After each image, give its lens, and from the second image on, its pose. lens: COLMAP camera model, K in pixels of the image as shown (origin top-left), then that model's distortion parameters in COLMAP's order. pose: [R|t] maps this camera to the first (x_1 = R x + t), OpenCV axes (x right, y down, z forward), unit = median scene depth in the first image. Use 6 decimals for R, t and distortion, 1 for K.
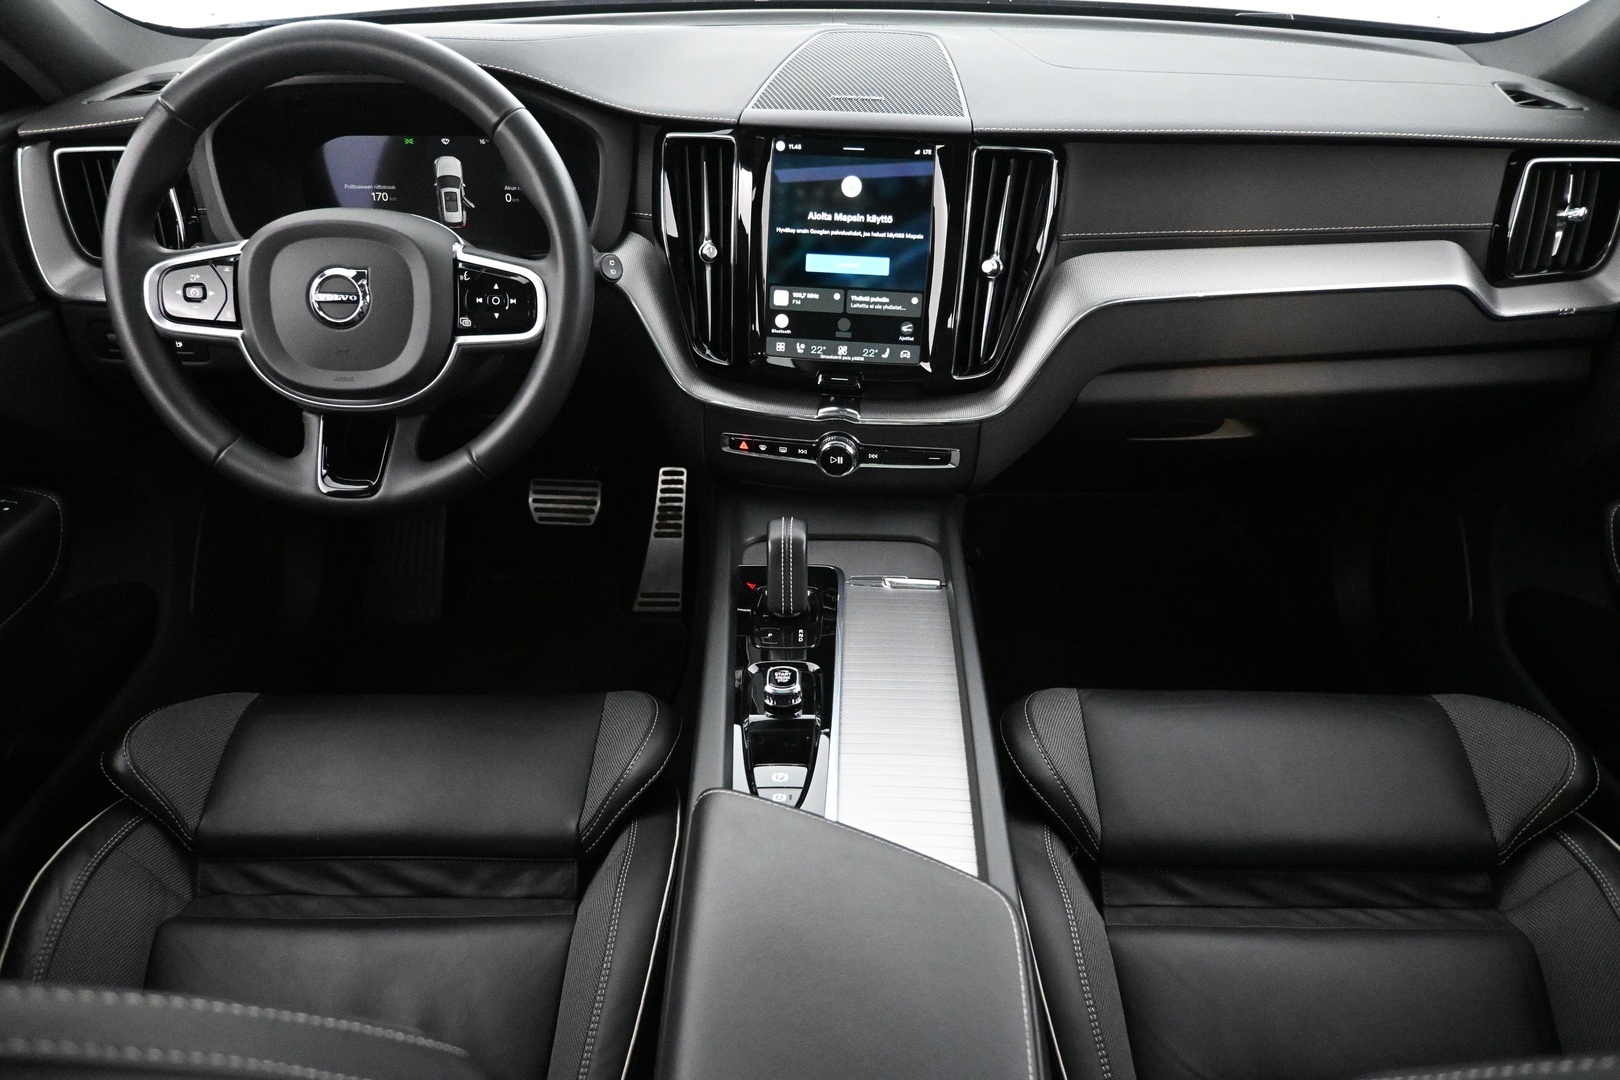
lens RADIAL K [[1118.3, 0, 811.4], [0, 1118.3, 545.2], [0, 0, 1]] dist [0.000293, -0.000414]
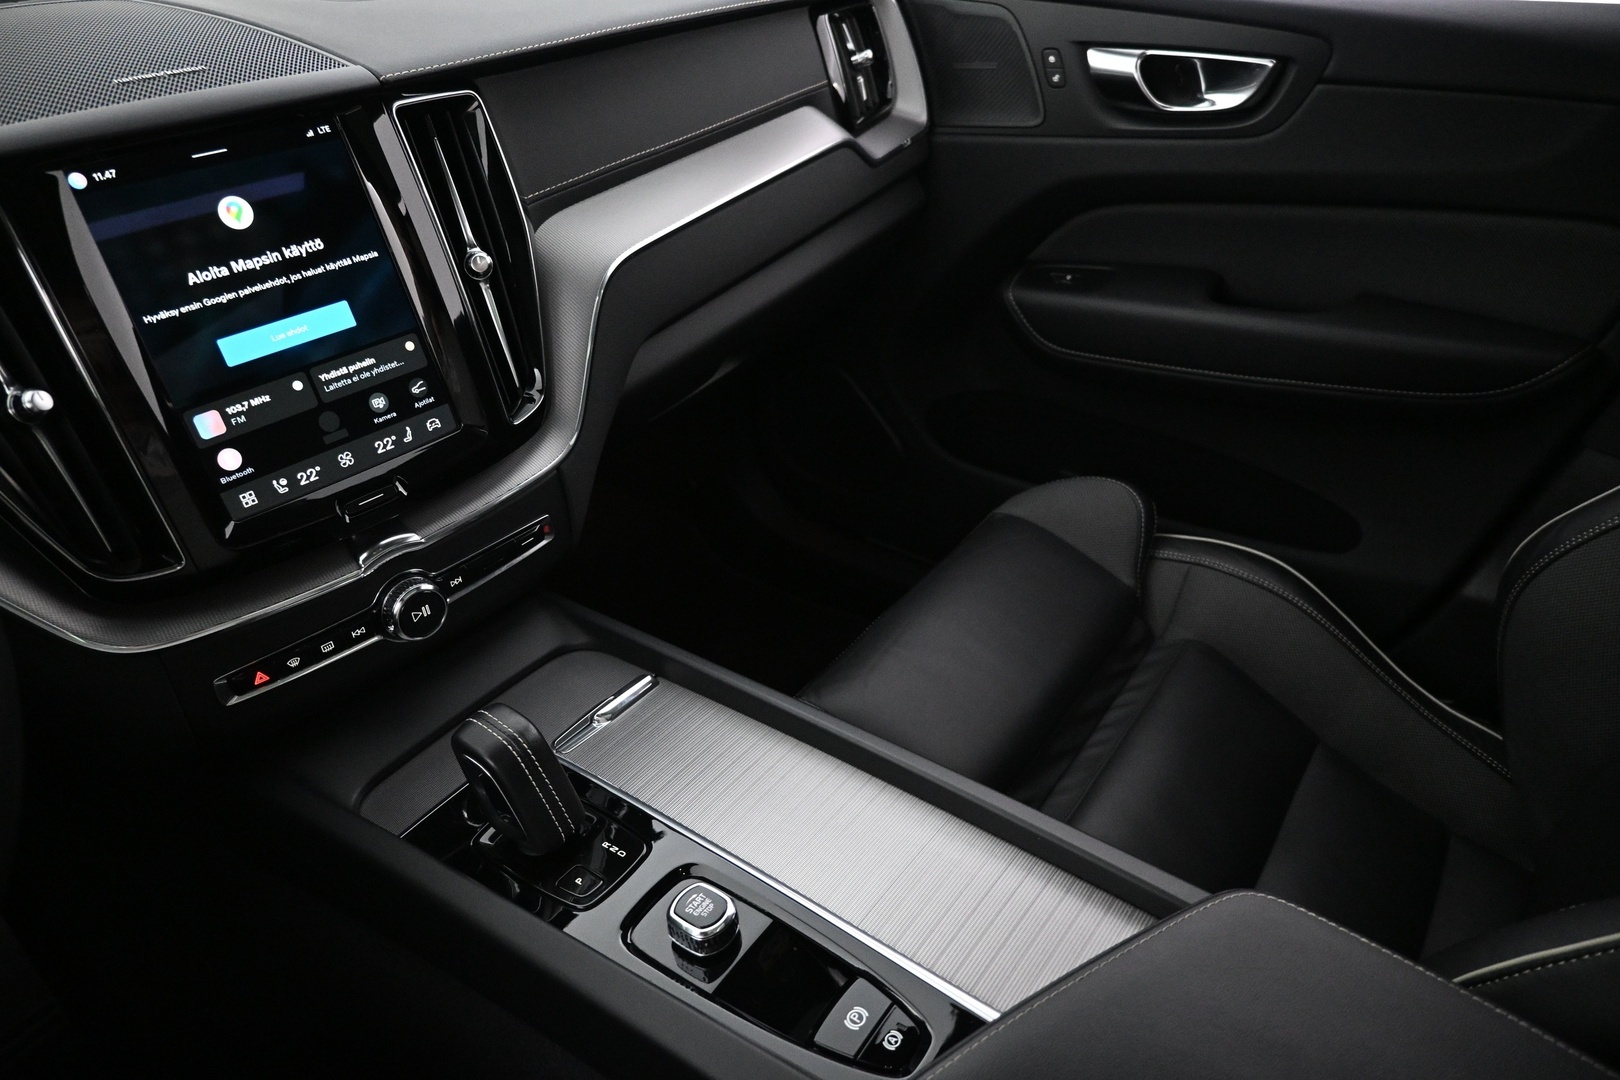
lens RADIAL K [[1118.3, 0, 822.6], [0, 1118.3, 532.5], [0, 0, 1]] dist [0.000293, -0.000414]
pose [[0.560471, -0.464047, 0.685954, -0.279804], [0.485271, 0.855203, 0.182044, -0.125707], [-0.671107, 0.230843, 0.704505, 0.390763]]
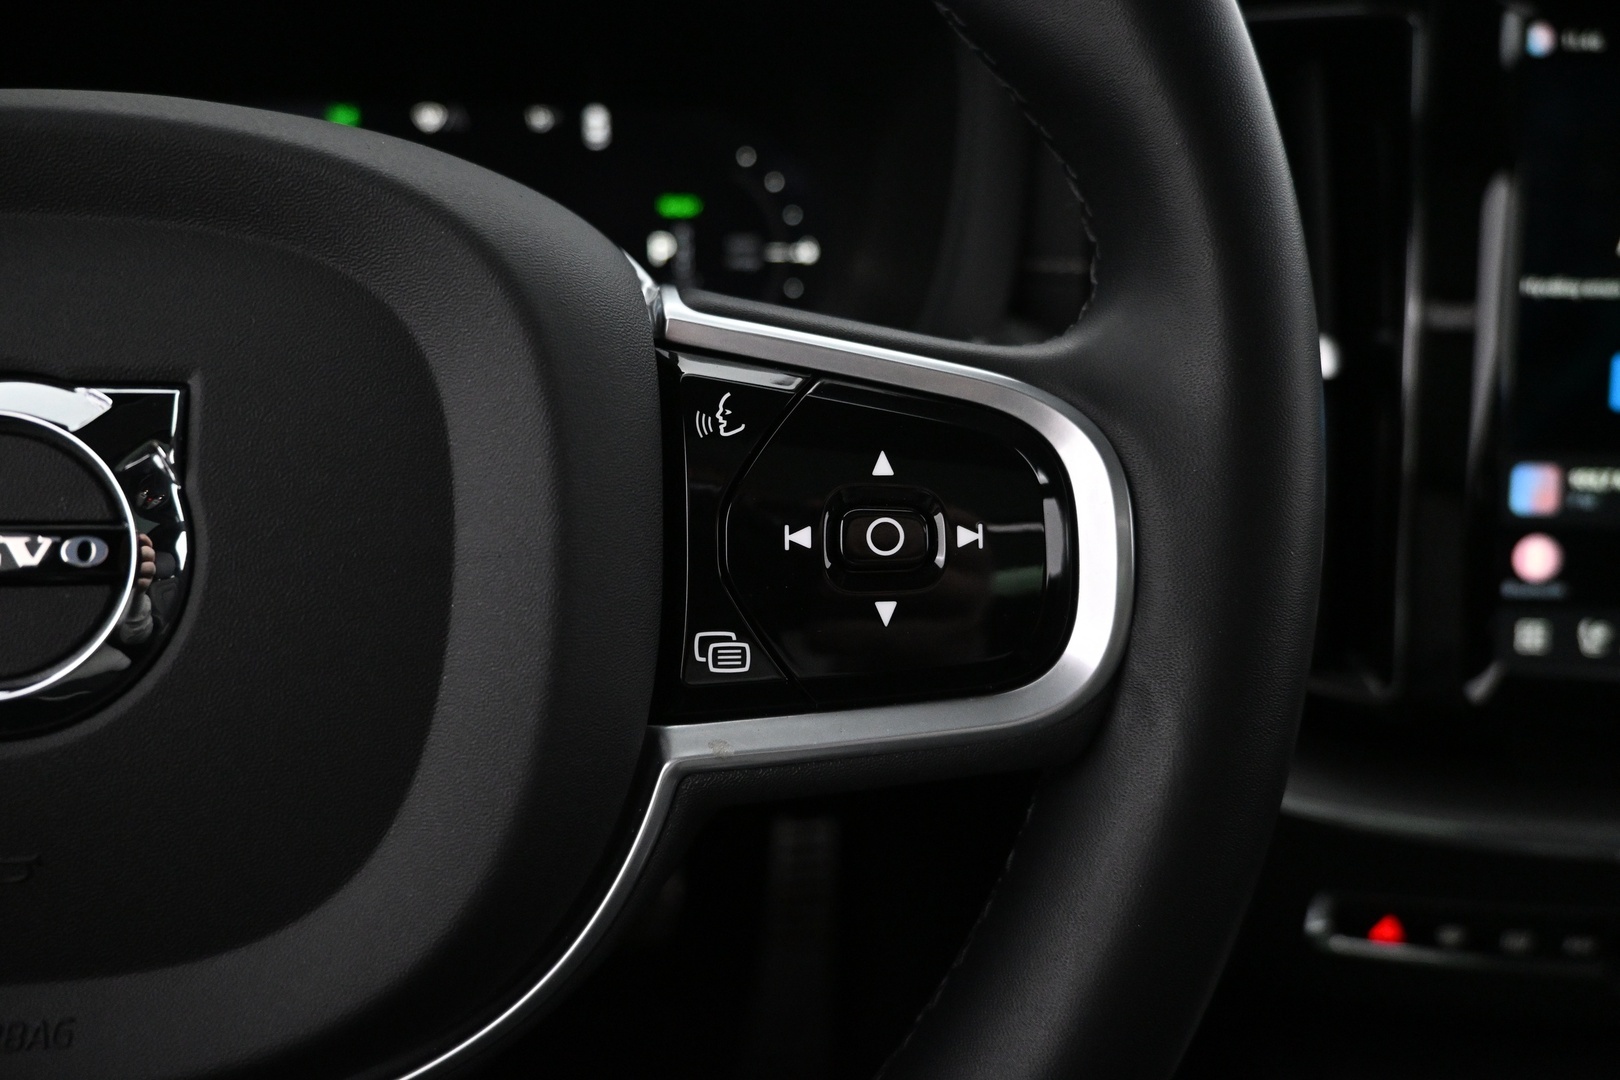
lens RADIAL K [[1137.0, 0, 818.2], [0, 1137.0, 538.1], [0, 0, 1]] dist [-0.000540, -0.003386]
pose [[0.993095, -0.035109, 0.111935, -0.276903], [0.055169, 0.981842, -0.181499, -0.161228], [-0.103530, 0.186421, 0.977000, 0.711720]]
